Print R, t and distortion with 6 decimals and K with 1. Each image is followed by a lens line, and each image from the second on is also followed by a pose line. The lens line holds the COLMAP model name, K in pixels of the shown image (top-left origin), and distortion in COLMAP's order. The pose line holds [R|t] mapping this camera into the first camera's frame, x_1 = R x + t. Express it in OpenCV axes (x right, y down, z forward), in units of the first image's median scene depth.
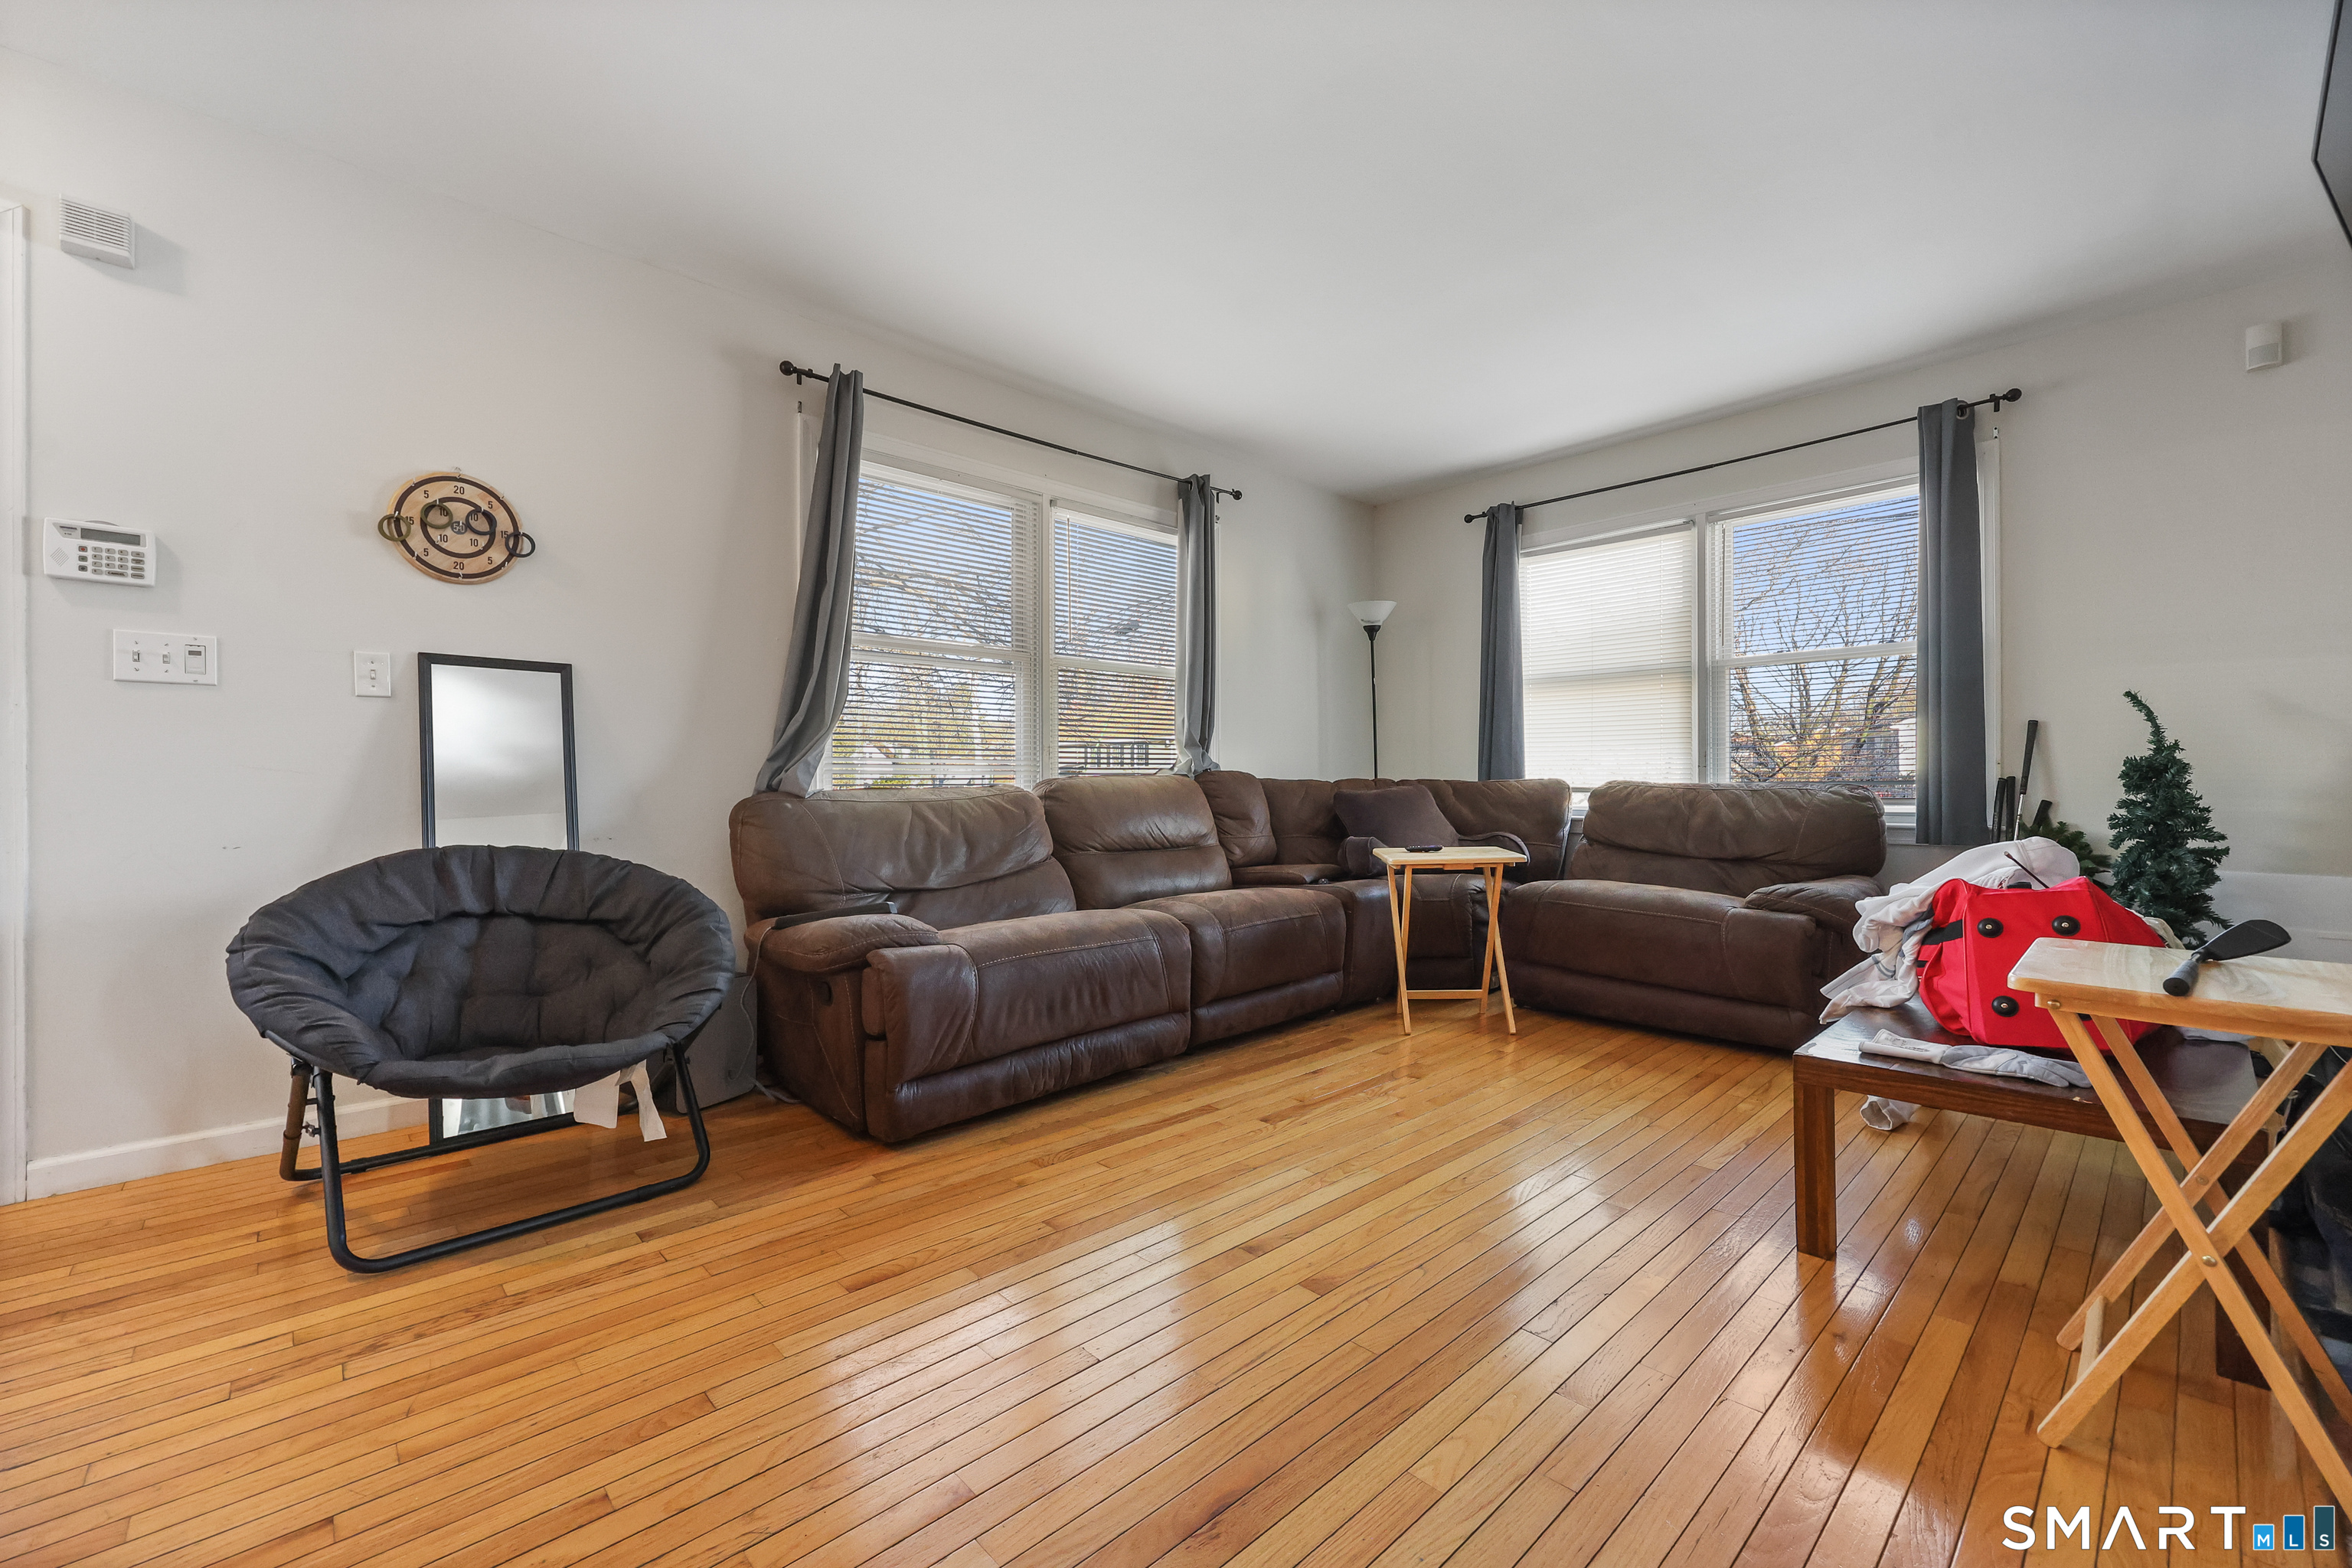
lens RADIAL K [[951.6, 0, 1176.0], [0, 951.6, 784.0], [0, 0, 1]] dist [0.000841, 0.000264]
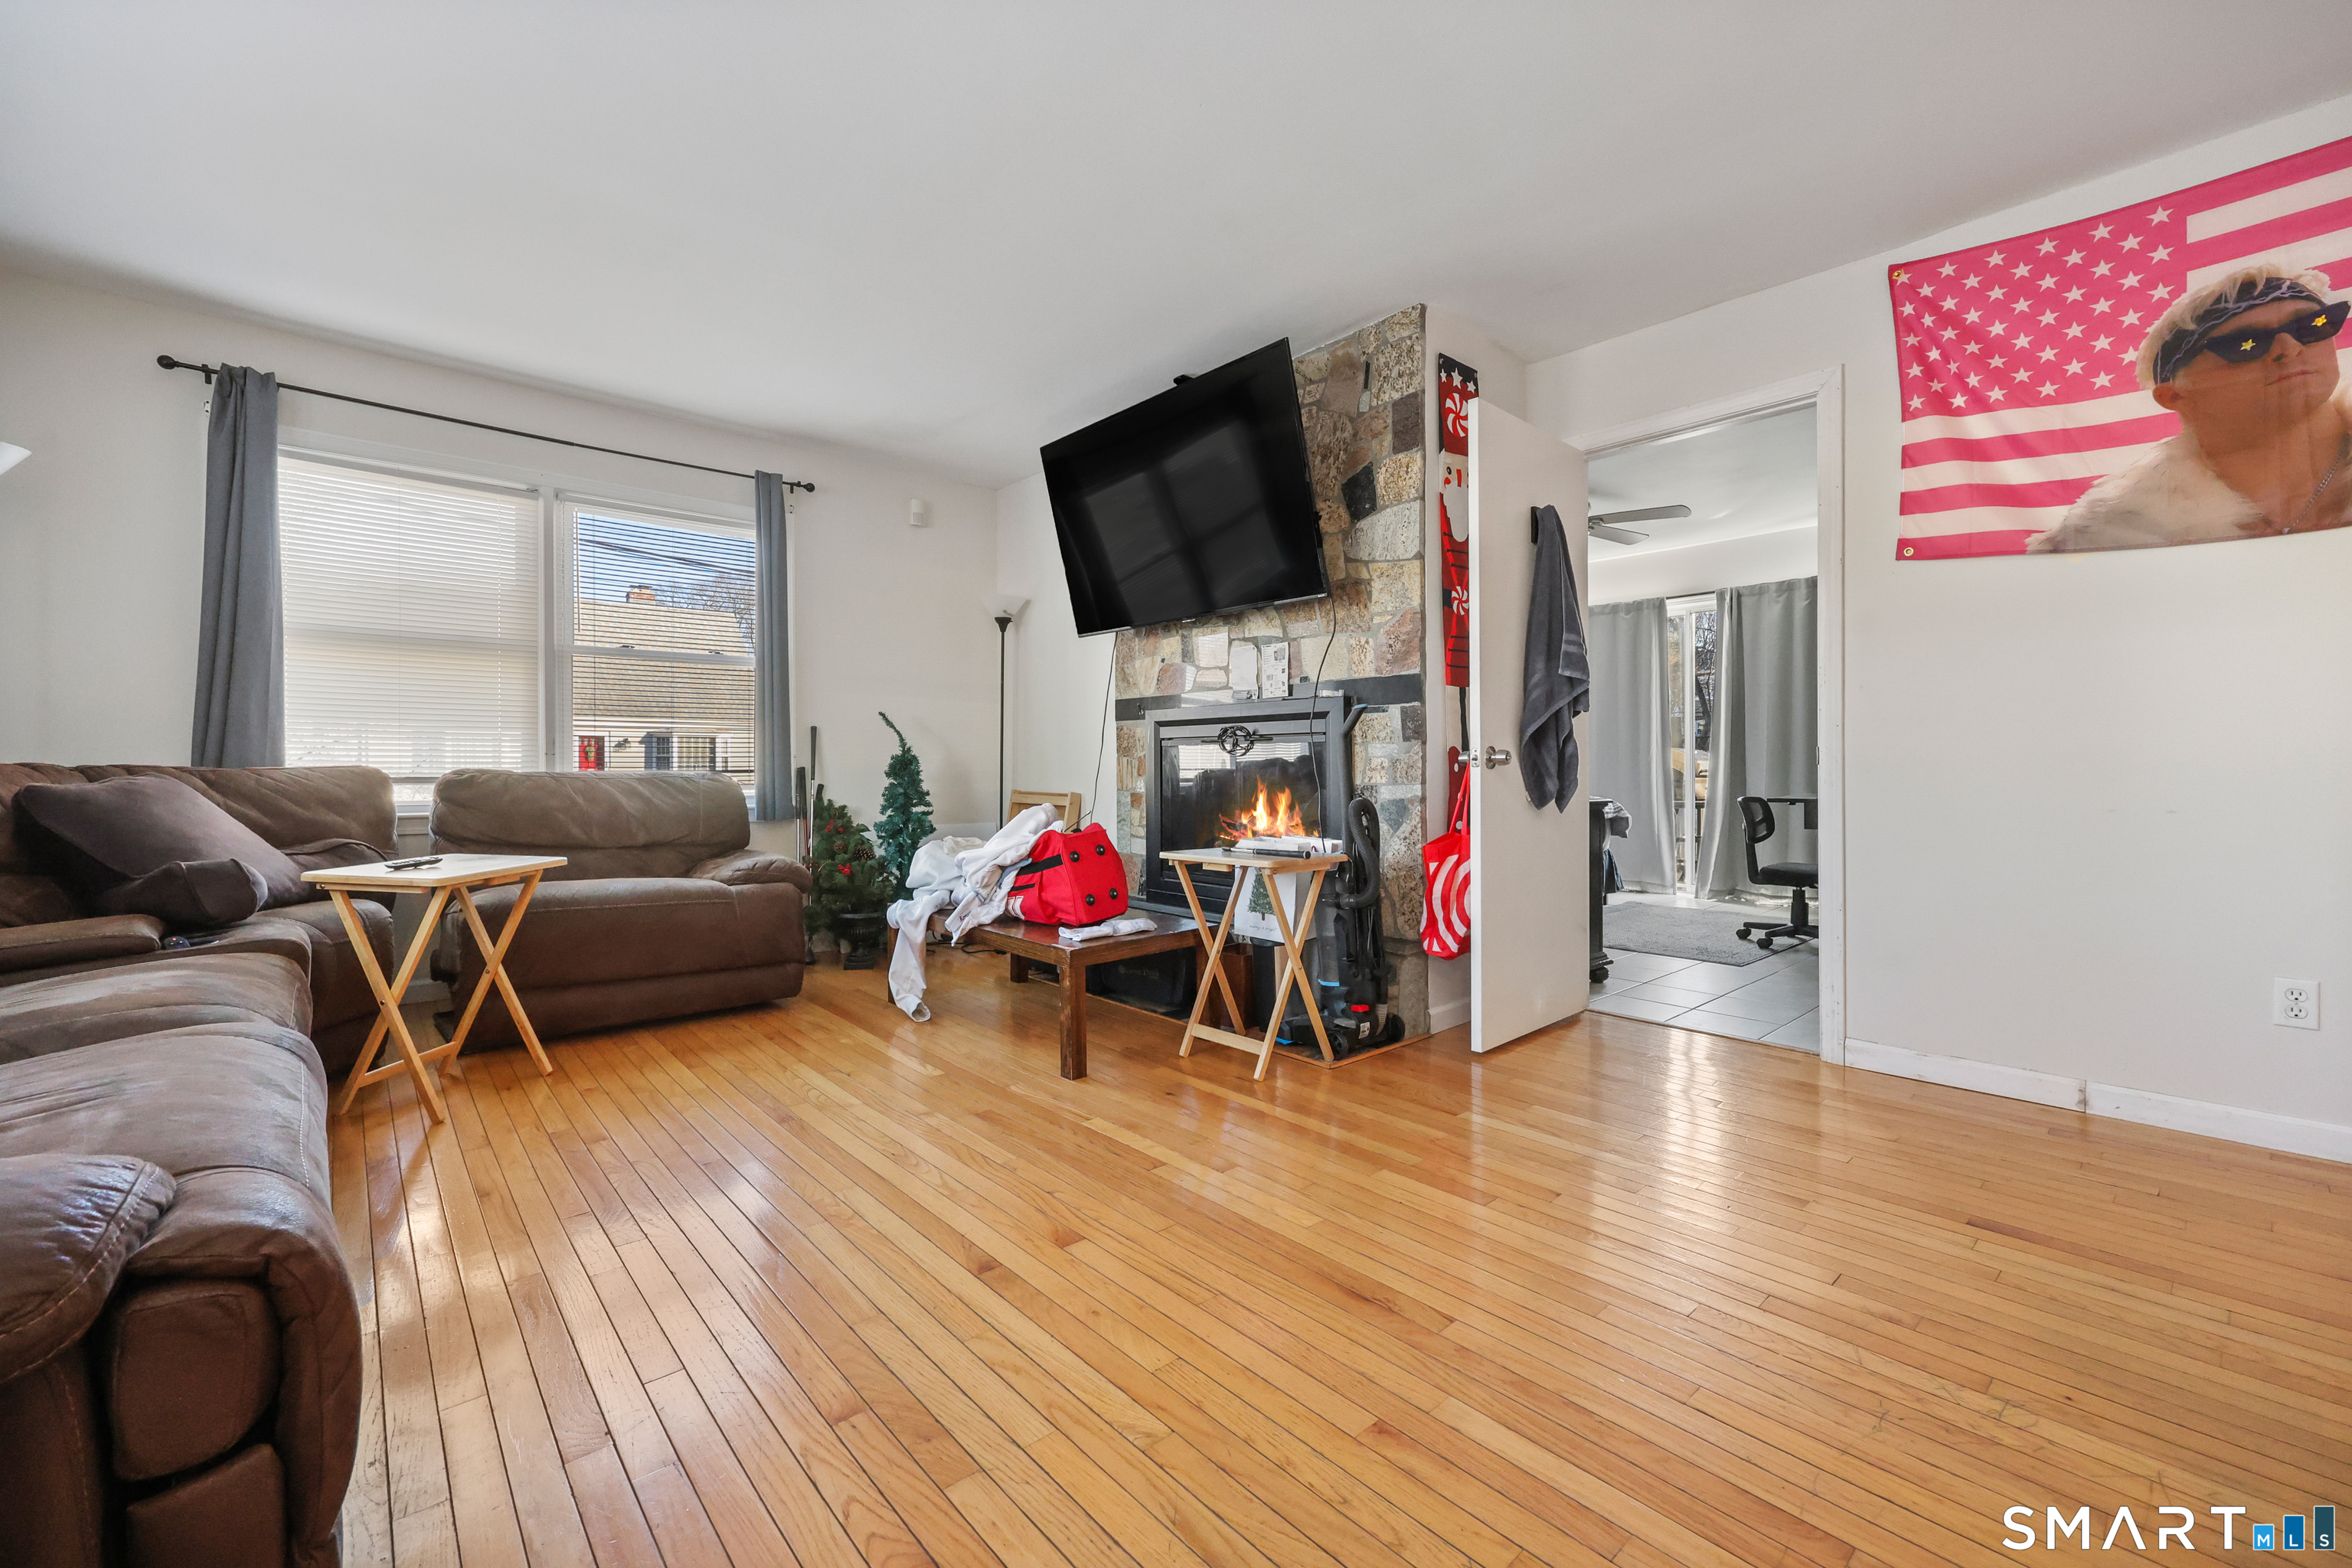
lens RADIAL K [[947.9, 0, 1188.6], [0, 947.9, 776.1], [0, 0, 1]] dist [-0.000864, -0.000072]
pose [[0.021917, -0.001850, 0.999758, -0.538642], [0.002807, 0.999994, 0.001789, 0.004147], [-0.999756, 0.002767, 0.021922, 0.498634]]
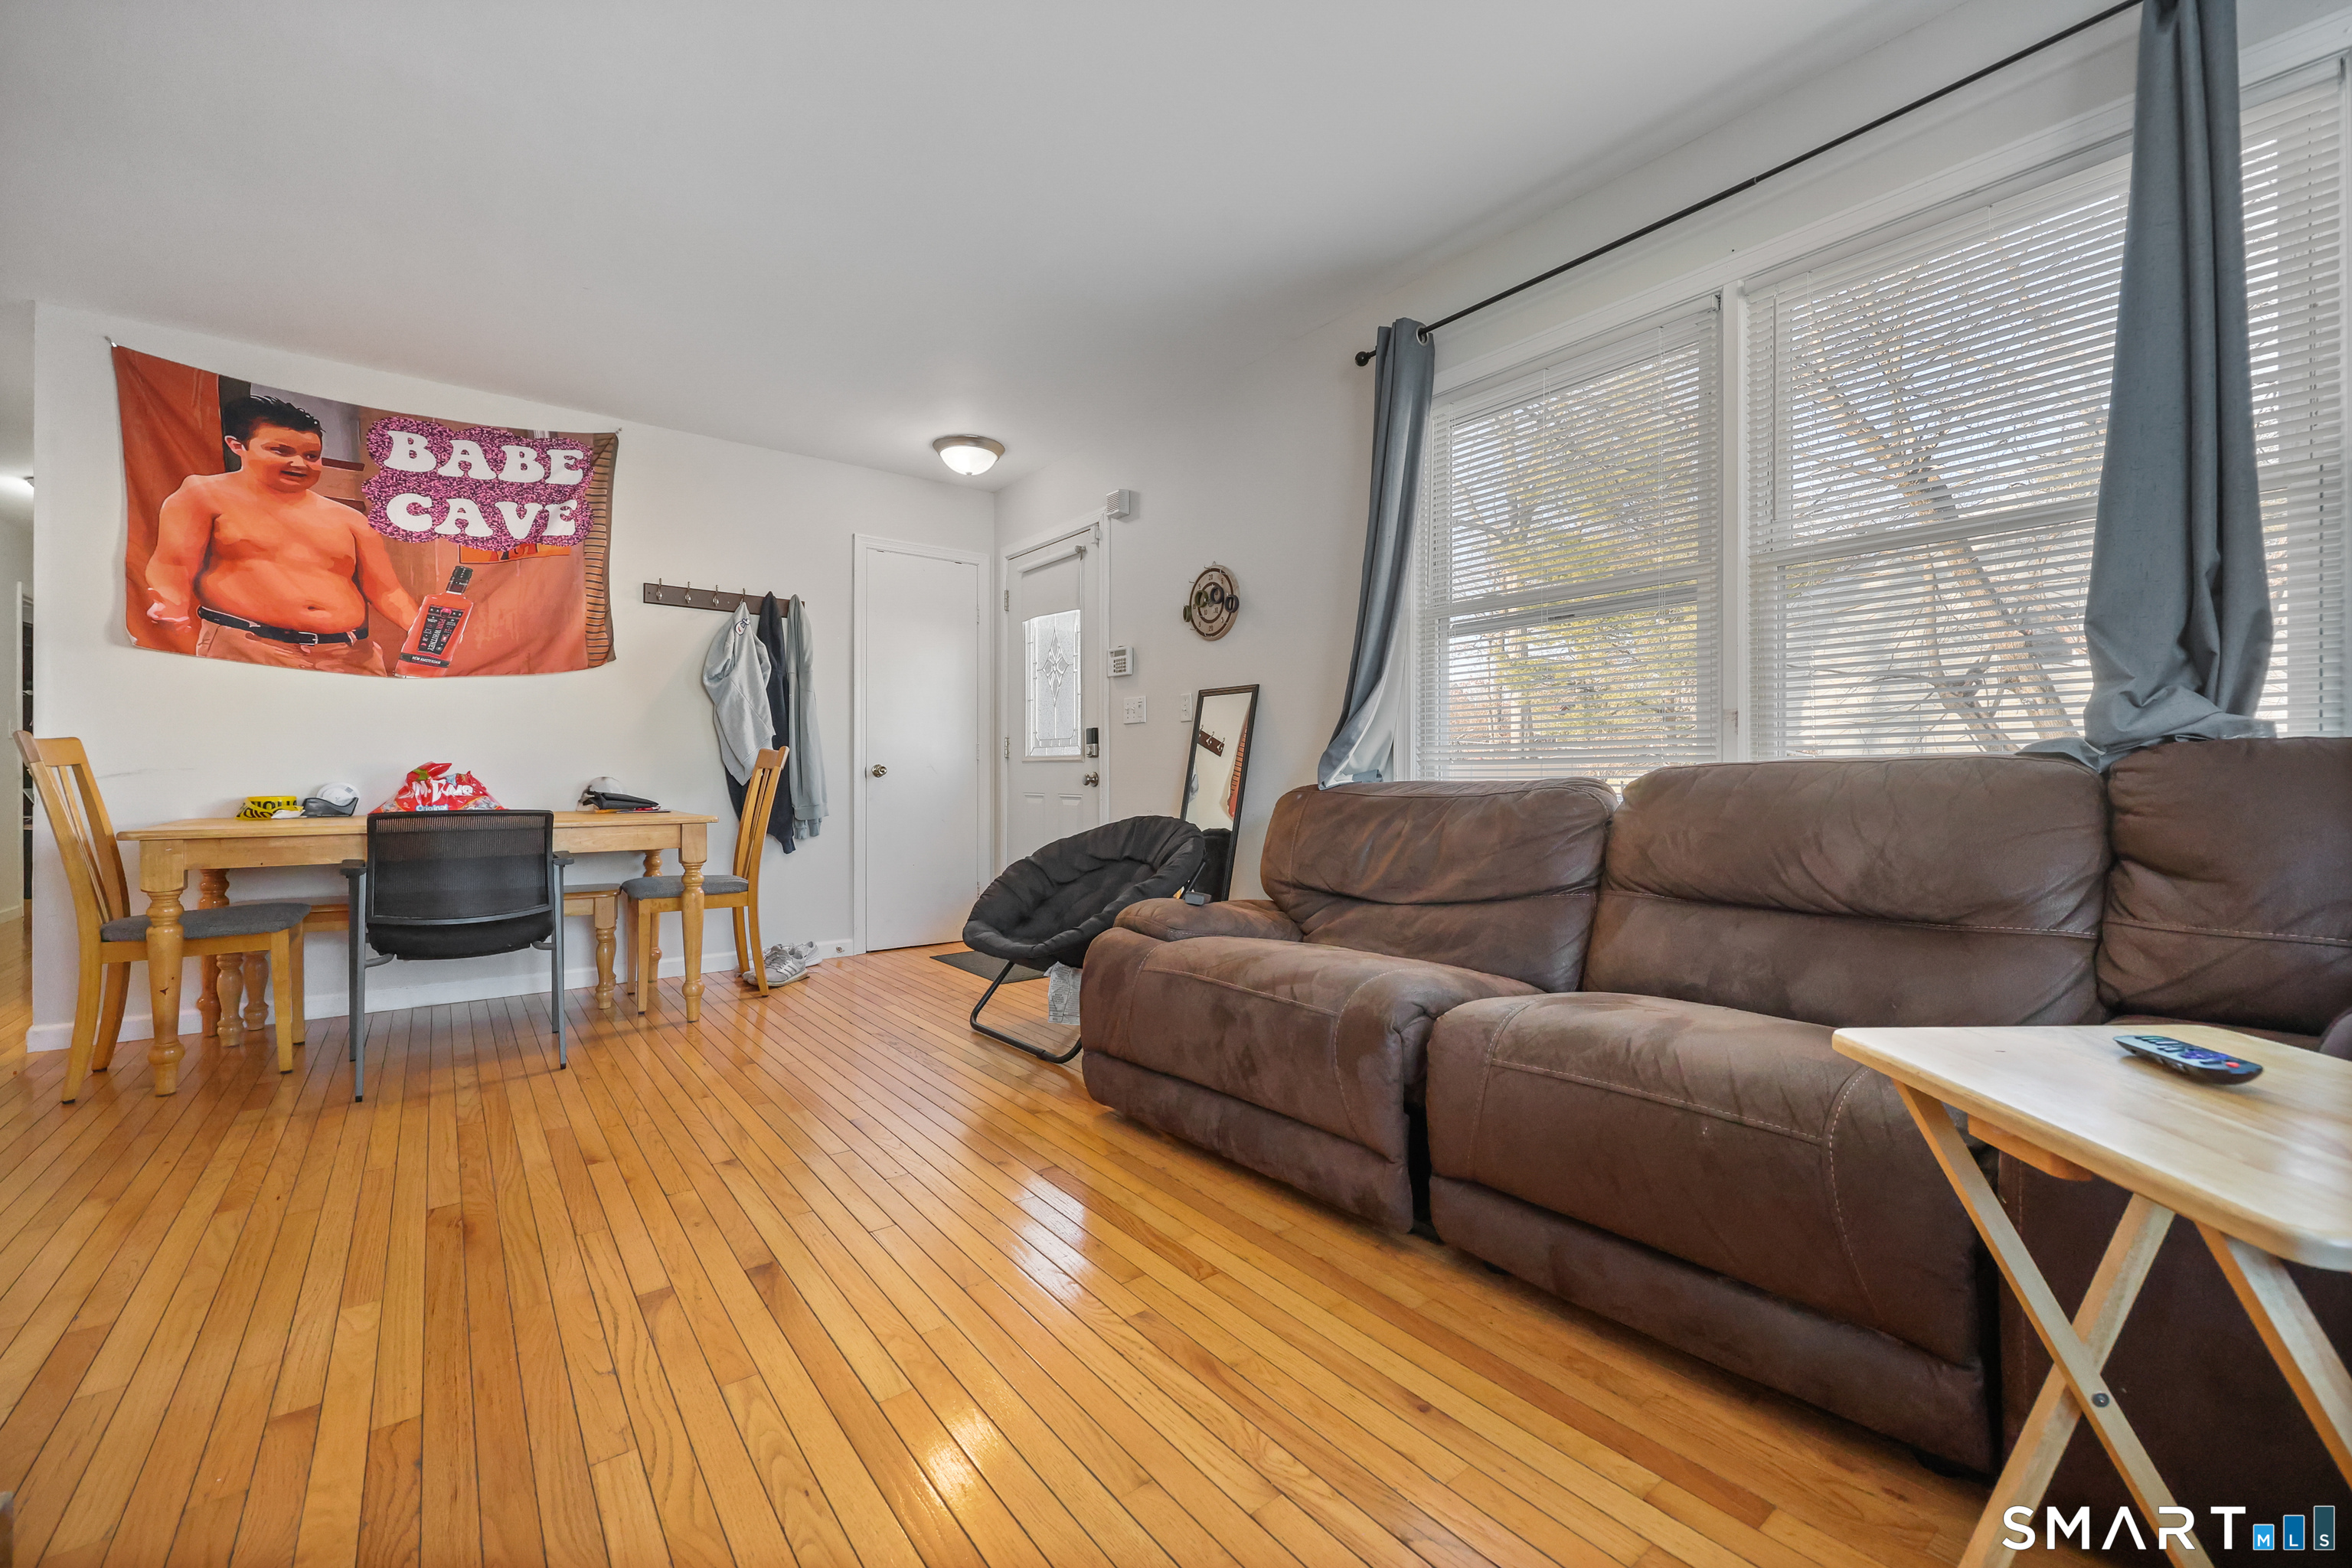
lens RADIAL K [[947.9, 0, 1188.6], [0, 947.9, 776.1], [0, 0, 1]] dist [-0.000864, -0.000072]
pose [[-0.078677, -0.001128, -0.996899, 0.628202], [-0.001522, 0.999998, -0.001012, 0.001004], [0.996899, 0.001438, -0.078679, 0.954346]]
